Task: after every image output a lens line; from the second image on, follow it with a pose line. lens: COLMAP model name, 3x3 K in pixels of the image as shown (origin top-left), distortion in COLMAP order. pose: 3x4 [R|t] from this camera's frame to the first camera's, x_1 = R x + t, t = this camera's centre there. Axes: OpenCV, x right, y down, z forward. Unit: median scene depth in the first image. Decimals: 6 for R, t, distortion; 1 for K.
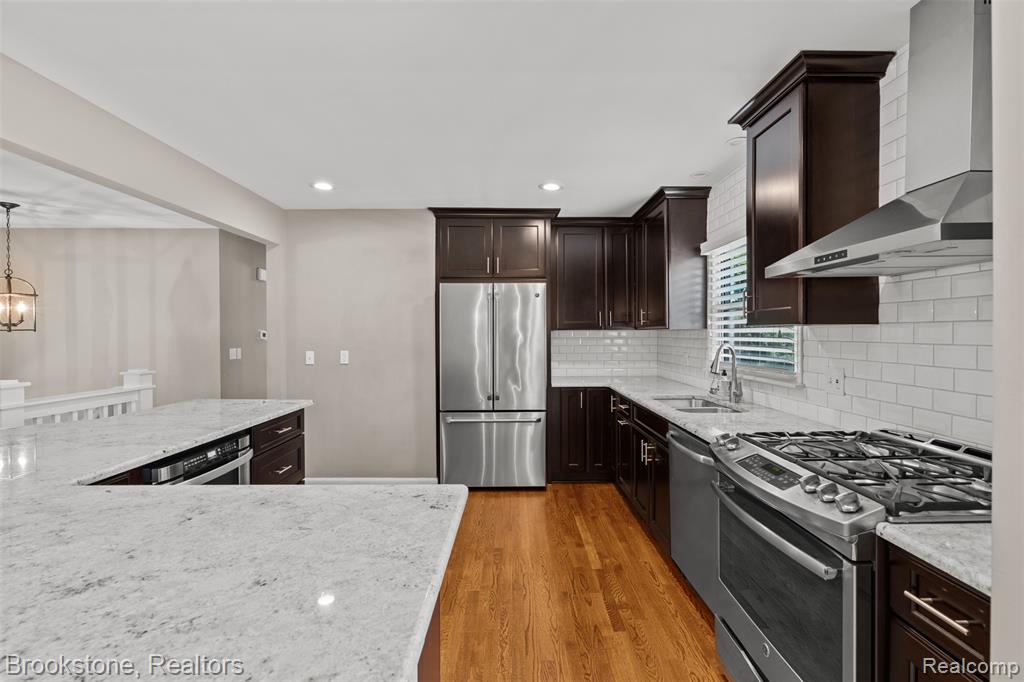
lens RADIAL K [[463.2, 0, 516.9], [0, 463.2, 330.2], [0, 0, 1]] dist [-0.022938, -0.000108]
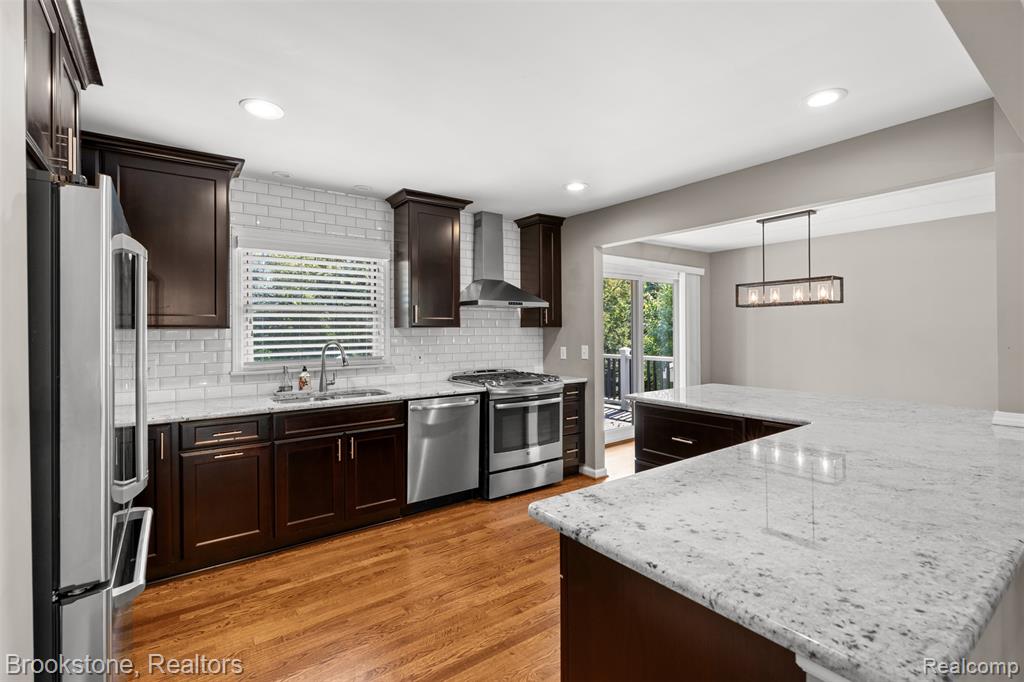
lens RADIAL K [[463.2, 0, 516.9], [0, 463.2, 330.2], [0, 0, 1]] dist [-0.022938, -0.000108]
pose [[-0.585206, 0.011662, 0.810801, -0.620074], [0.007957, 0.999931, -0.008640, 0.010973], [-0.810846, 0.001395, -0.585258, 1.030835]]
